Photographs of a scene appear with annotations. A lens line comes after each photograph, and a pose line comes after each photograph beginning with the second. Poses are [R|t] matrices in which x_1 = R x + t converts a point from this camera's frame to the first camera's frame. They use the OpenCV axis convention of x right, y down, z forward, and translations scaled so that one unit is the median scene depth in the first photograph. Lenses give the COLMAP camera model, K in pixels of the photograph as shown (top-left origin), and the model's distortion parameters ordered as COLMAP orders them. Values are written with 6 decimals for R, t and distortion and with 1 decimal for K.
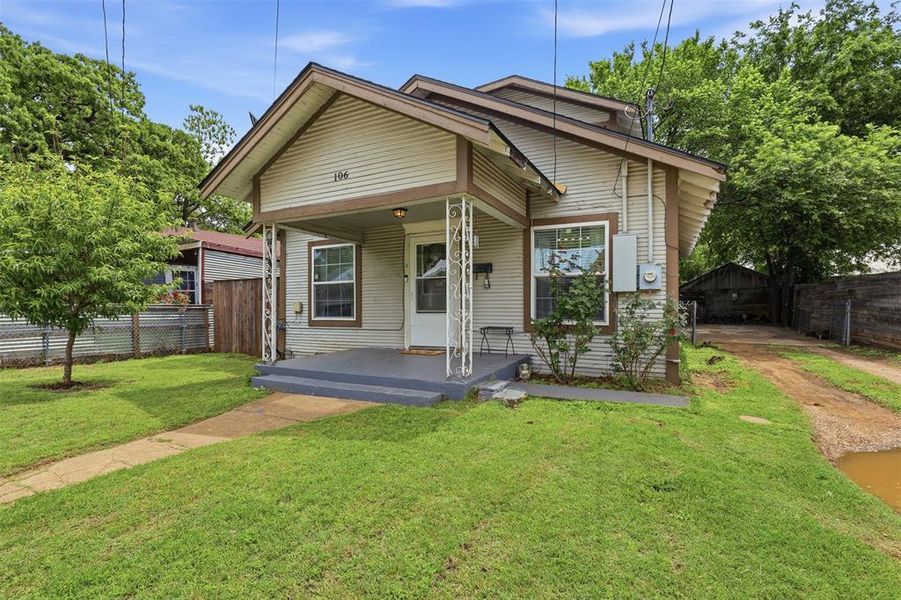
lens RADIAL K [[424.7, 0, 458.9], [0, 424.7, 306.4], [0, 0, 1]] dist [-0.030074, 0.001004]
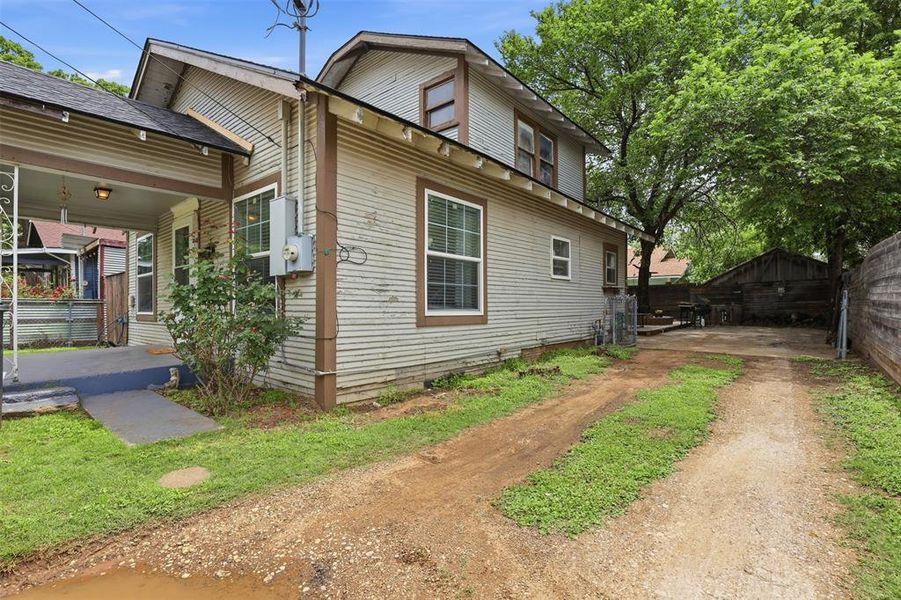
lens RADIAL K [[424.7, 0, 458.9], [0, 424.7, 306.4], [0, 0, 1]] dist [-0.030074, 0.001004]
pose [[0.972163, 0.002331, -0.234292, 0.455355], [-0.002020, 0.999997, 0.001570, 0.008535], [0.234295, -0.001053, 0.972165, 0.186571]]
